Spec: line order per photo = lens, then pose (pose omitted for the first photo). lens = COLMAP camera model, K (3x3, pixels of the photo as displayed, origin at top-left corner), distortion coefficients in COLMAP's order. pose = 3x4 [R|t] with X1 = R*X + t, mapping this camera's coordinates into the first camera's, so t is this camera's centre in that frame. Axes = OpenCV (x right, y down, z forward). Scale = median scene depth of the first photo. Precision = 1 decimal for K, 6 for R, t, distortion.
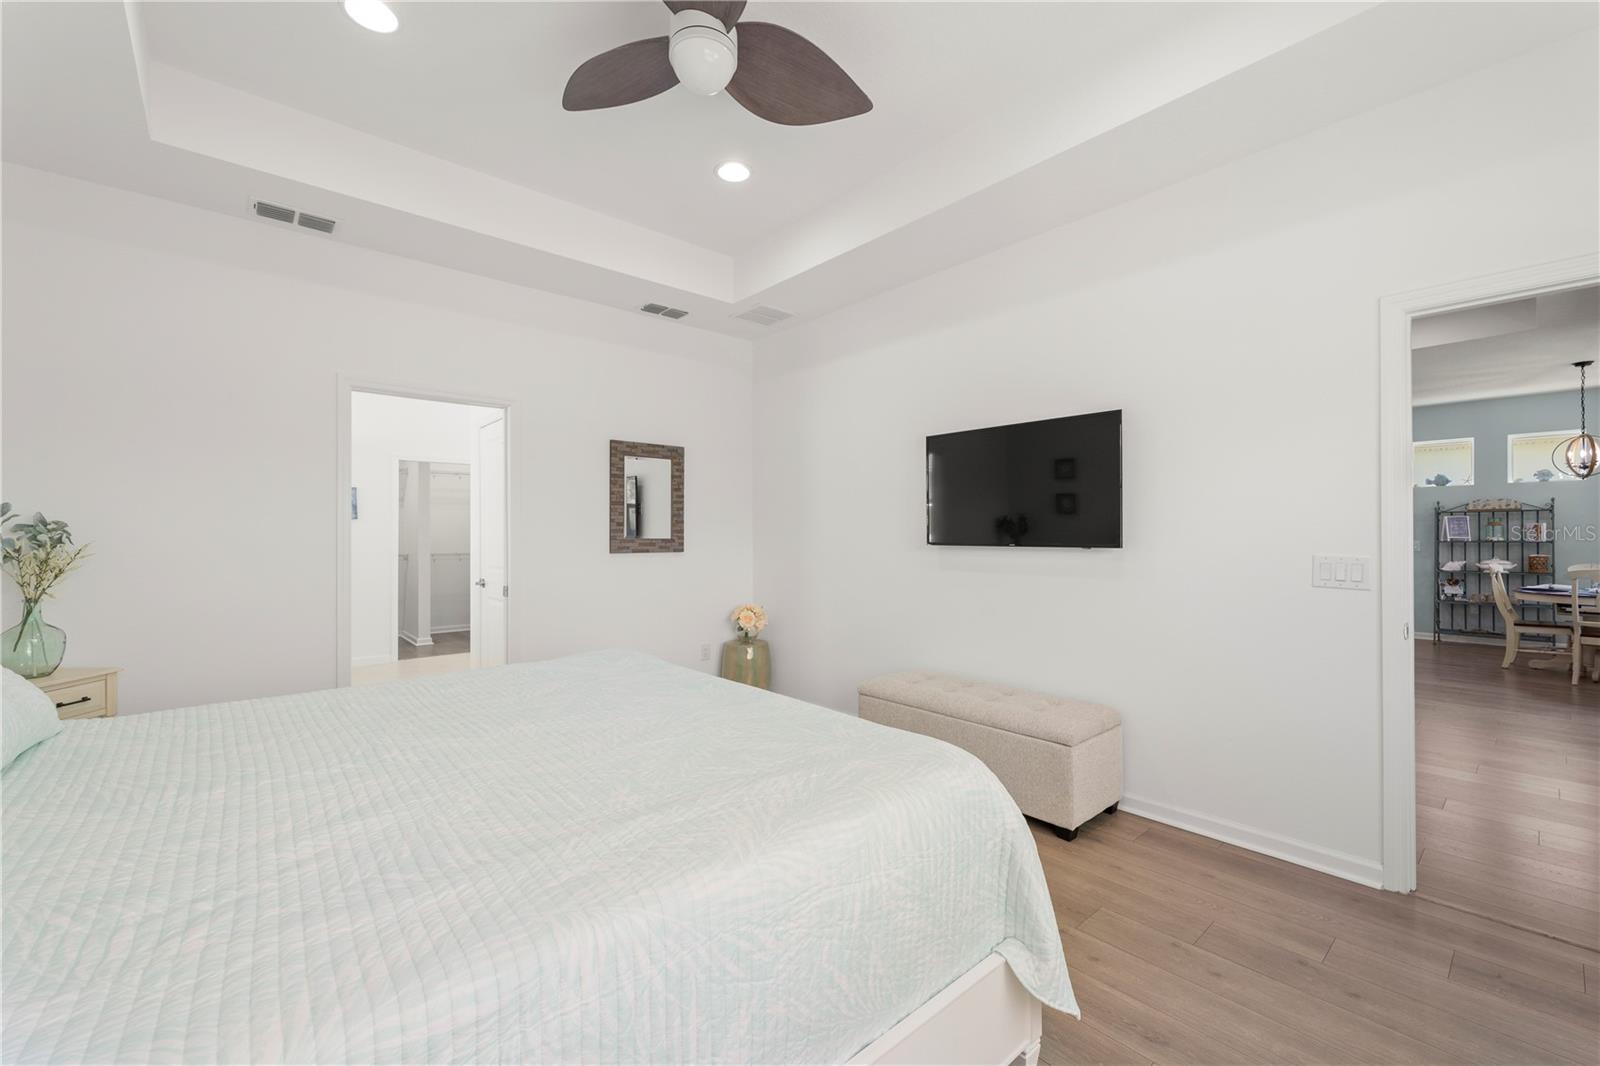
lens RADIAL K [[664.2, 0, 804.0], [0, 664.2, 528.6], [0, 0, 1]] dist [0.000795, 0.000159]
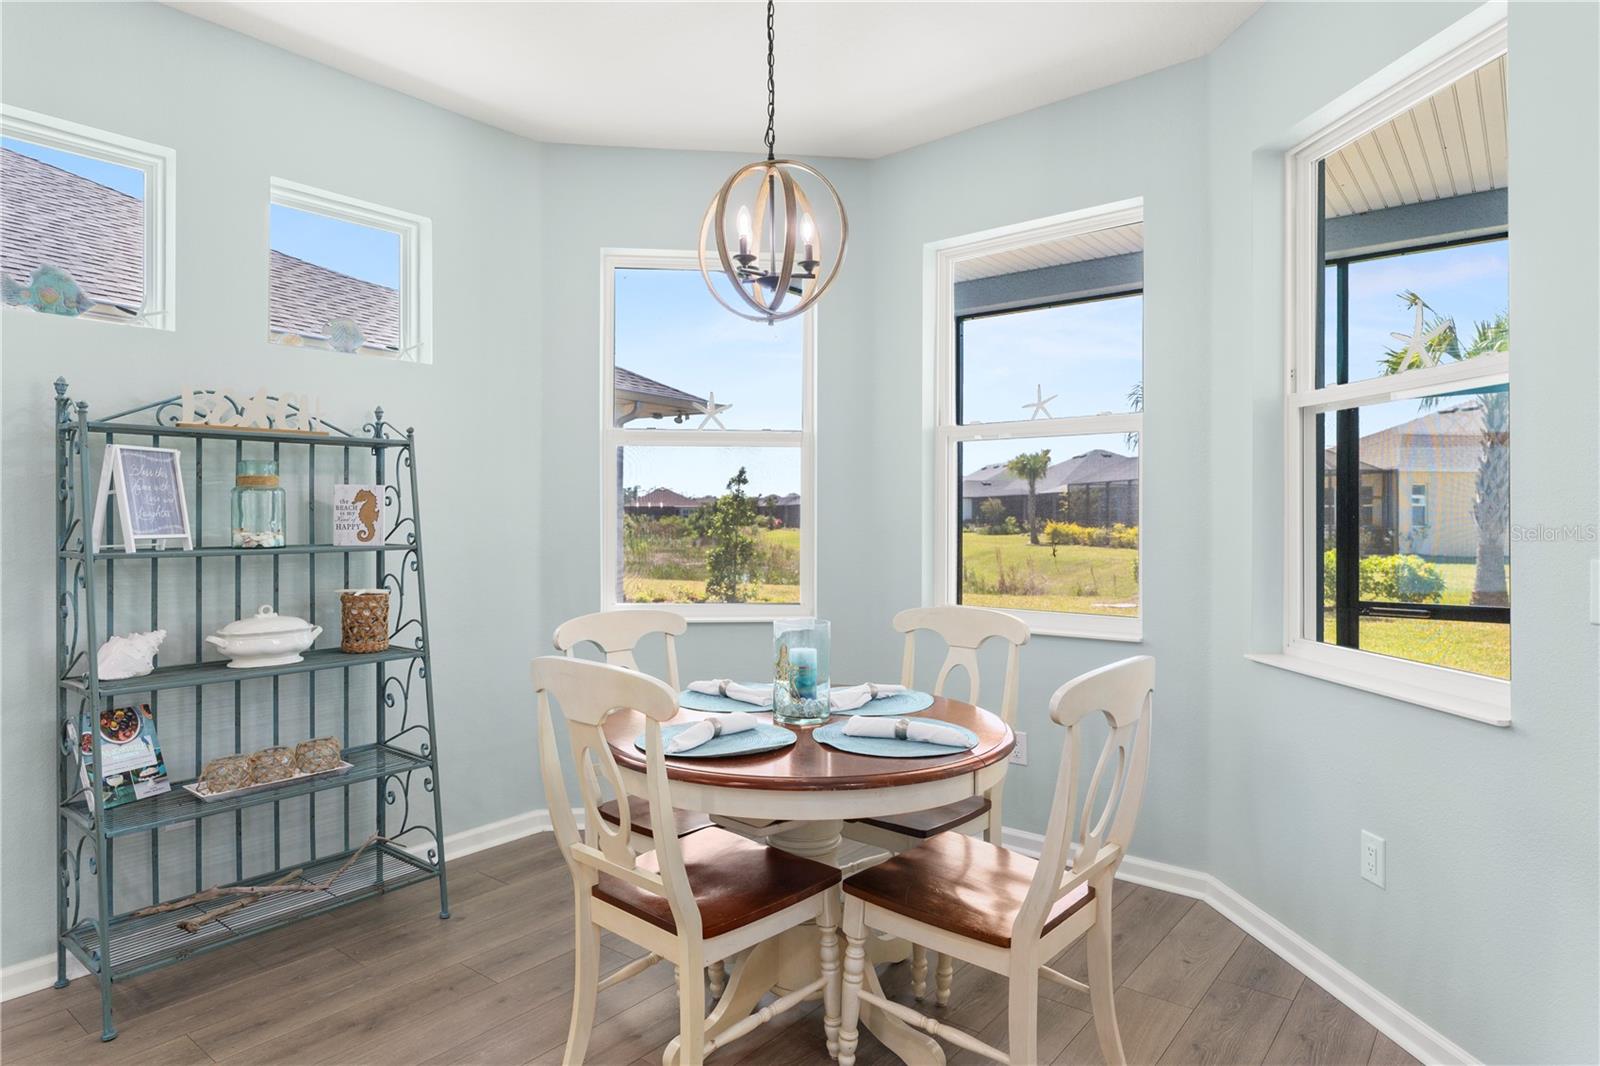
lens RADIAL K [[930.5, 0, 795.0], [0, 930.5, 516.9], [0, 0, 1]] dist [0.001457, 0.000329]
pose [[-0.157141, -0.001015, 0.987576, 0.611346], [-0.003994, 0.999992, 0.000393, 0.005209], [-0.987568, -0.003883, -0.157143, 0.819689]]
